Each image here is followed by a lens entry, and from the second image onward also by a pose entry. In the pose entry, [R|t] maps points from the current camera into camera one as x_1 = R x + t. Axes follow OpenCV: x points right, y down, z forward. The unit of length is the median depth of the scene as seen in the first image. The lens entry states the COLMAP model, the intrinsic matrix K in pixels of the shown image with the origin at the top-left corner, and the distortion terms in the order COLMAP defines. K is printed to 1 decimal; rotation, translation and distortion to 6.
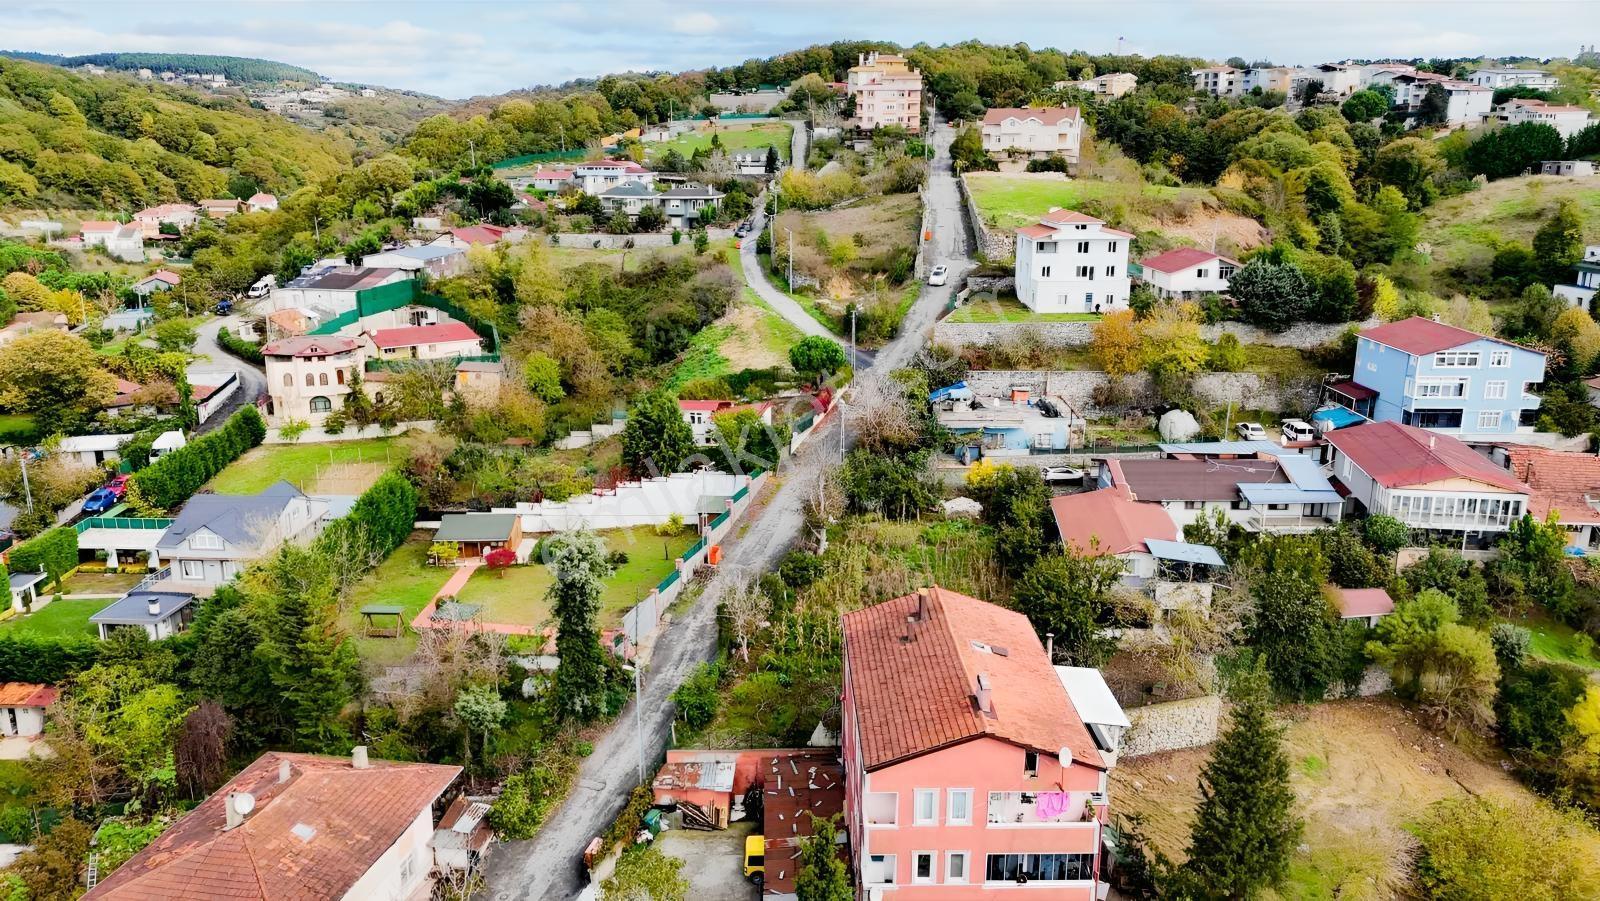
lens RADIAL K [[1172.3, 0, 802.5], [0, 1172.3, 458.8], [0, 0, 1]] dist [0.084866, -0.086134]
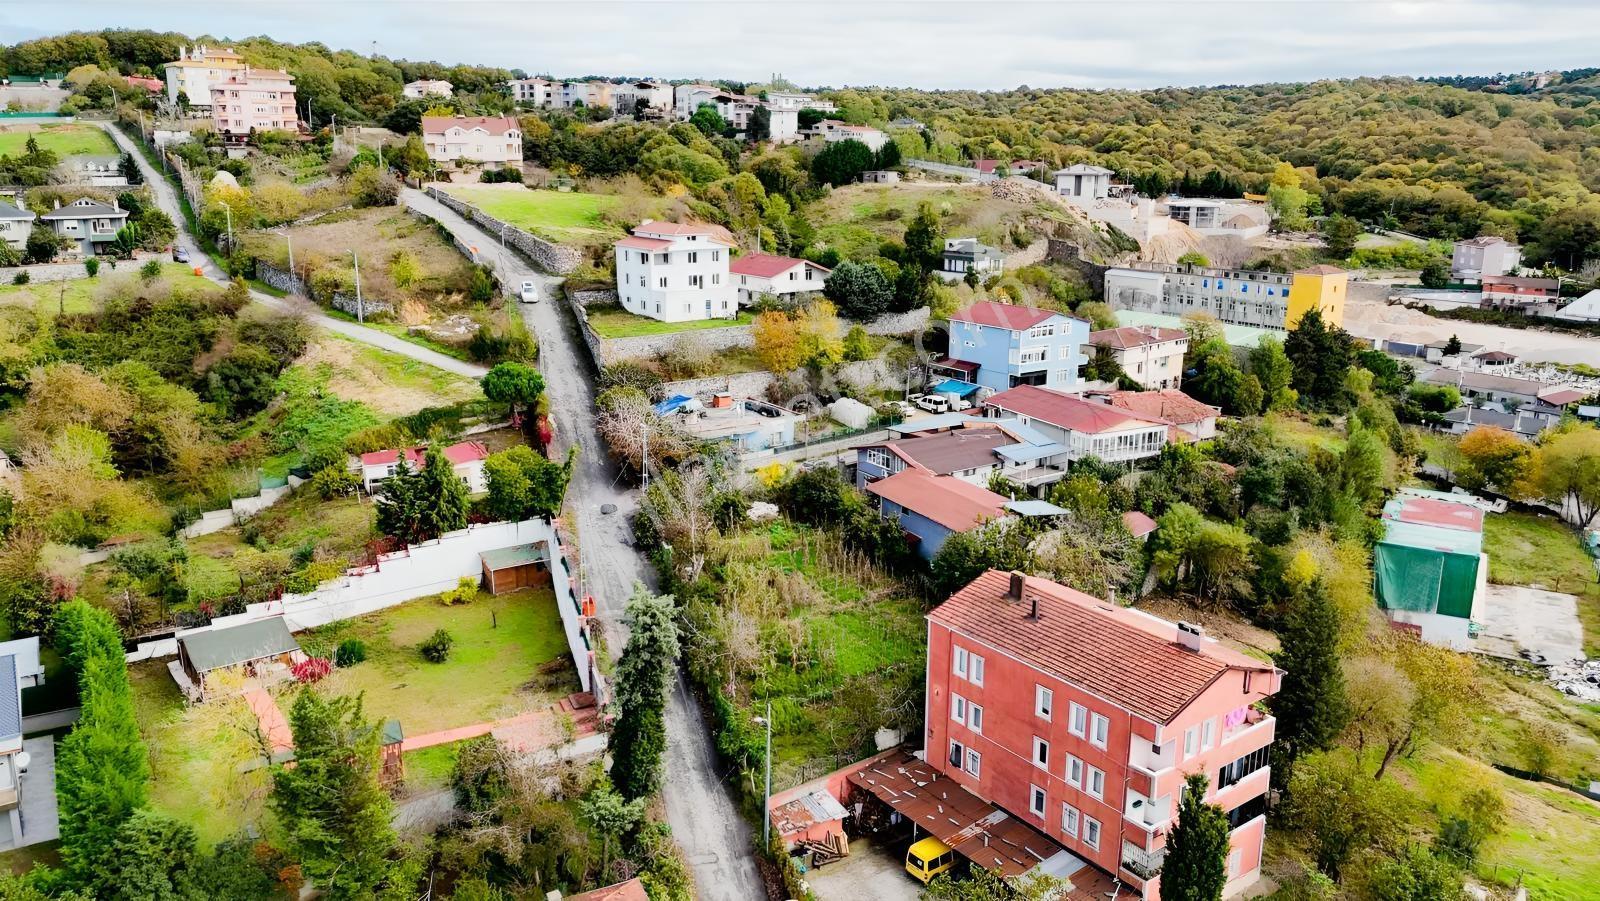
lens RADIAL K [[1173.8, 0, 806.2], [0, 1173.8, 446.4], [0, 0, 1]] dist [0.081798, -0.087485]
pose [[0.812085, -0.141200, 0.566198, -0.281096], [0.148840, 0.988311, 0.032990, -0.029950], [-0.564237, 0.057482, 0.823609, 0.080771]]
